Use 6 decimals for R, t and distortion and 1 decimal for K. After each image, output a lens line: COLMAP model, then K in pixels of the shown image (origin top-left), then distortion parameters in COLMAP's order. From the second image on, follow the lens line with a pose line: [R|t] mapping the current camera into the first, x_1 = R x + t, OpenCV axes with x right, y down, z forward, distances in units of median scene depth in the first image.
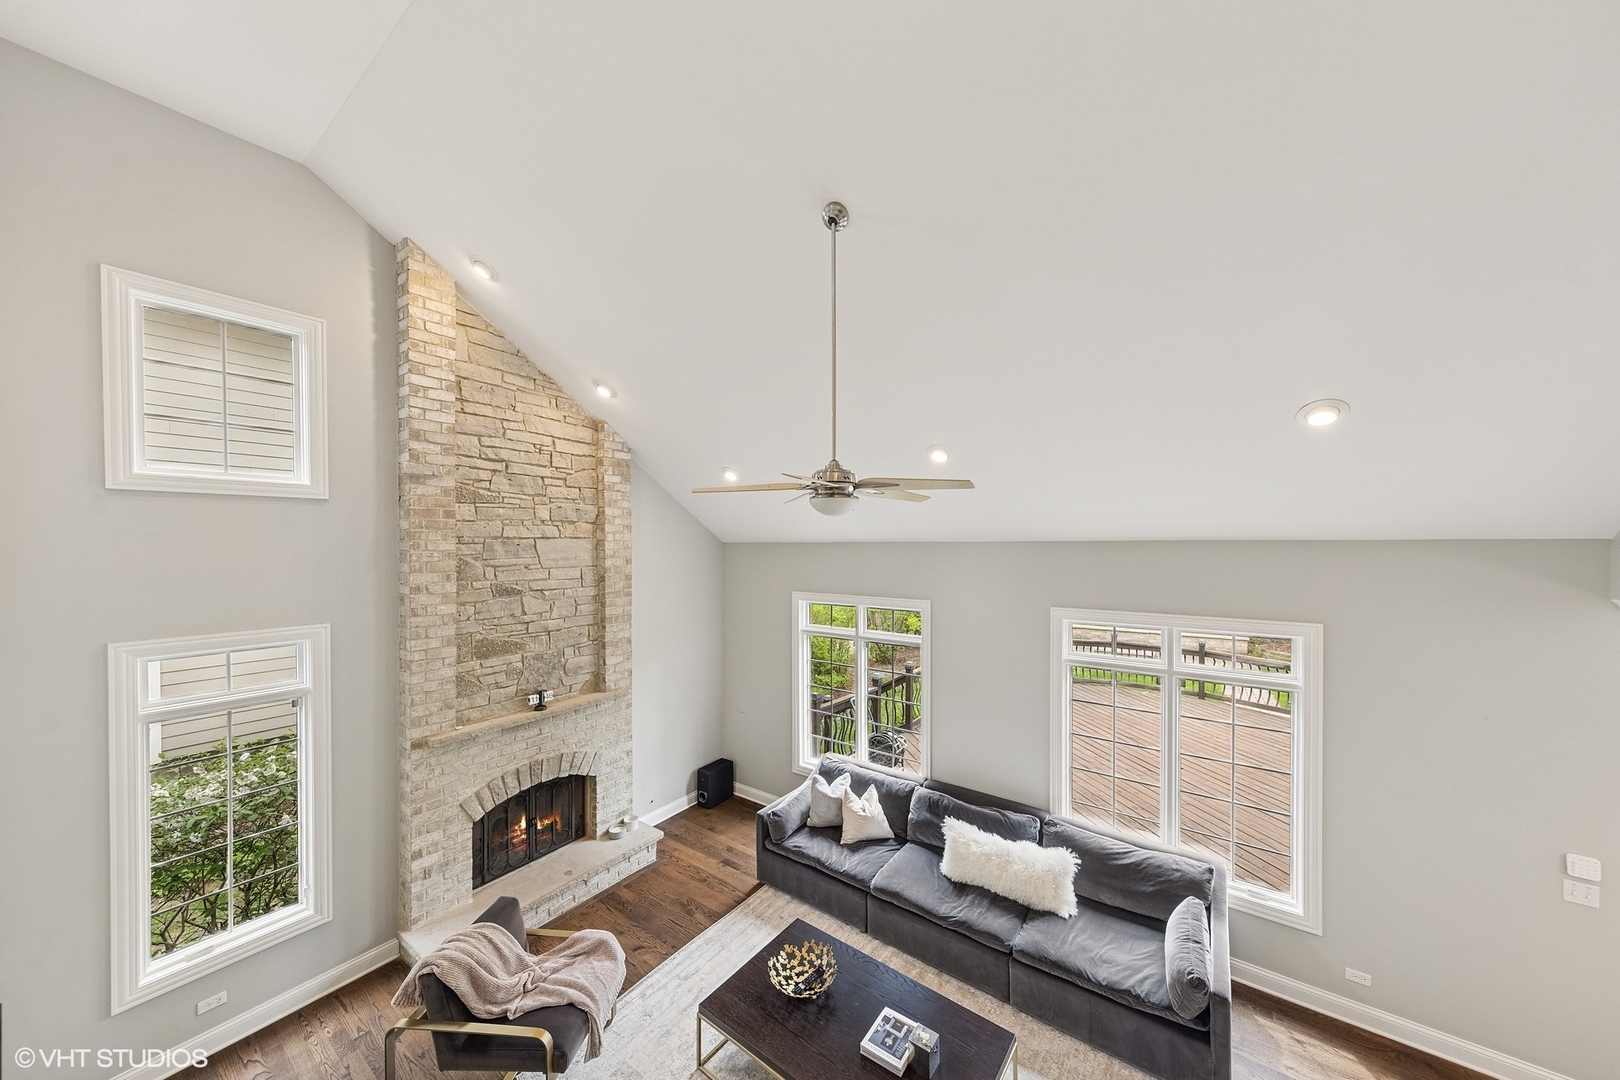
lens RADIAL K [[540.1, 0, 822.0], [0, 540.1, 547.9], [0, 0, 1]] dist [0.007246, -0.000014]
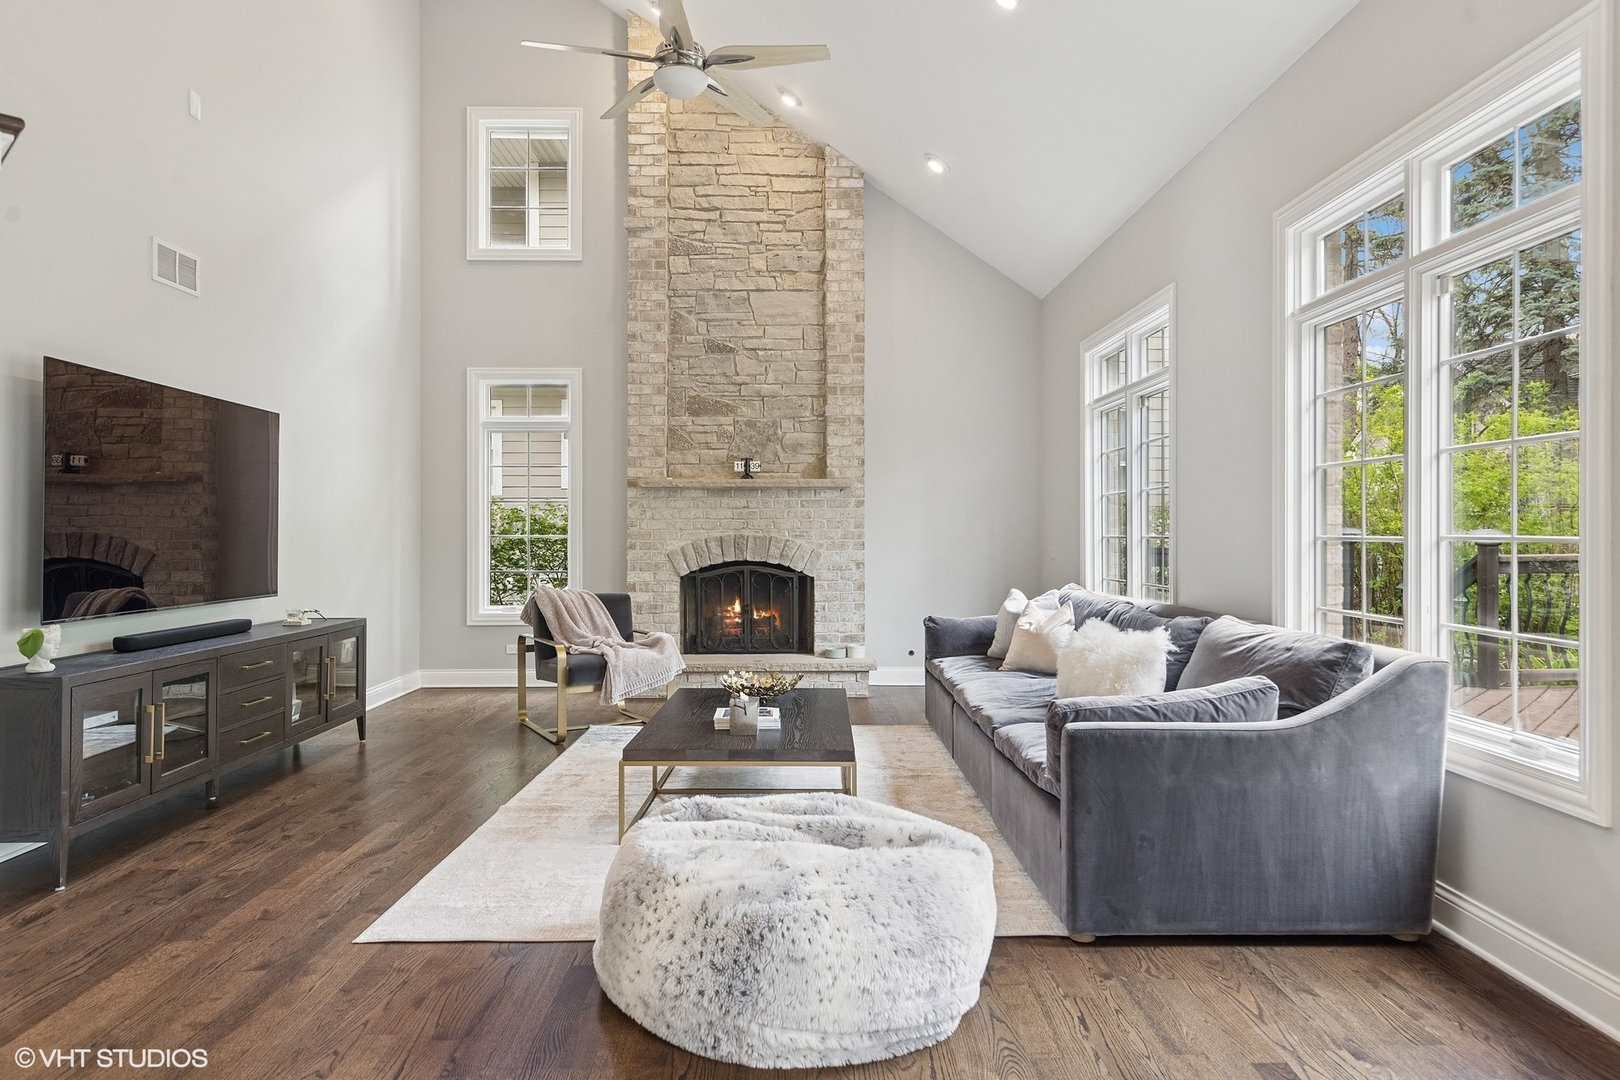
lens RADIAL K [[982.4, 0, 816.7], [0, 982.4, 527.3], [0, 0, 1]] dist [0.005227, 0.003232]
pose [[0.596258, -0.000320, -0.802793, 0.864690], [-0.010725, 0.999908, -0.008364, 0.395014], [0.802721, 0.013597, 0.596199, 0.126026]]
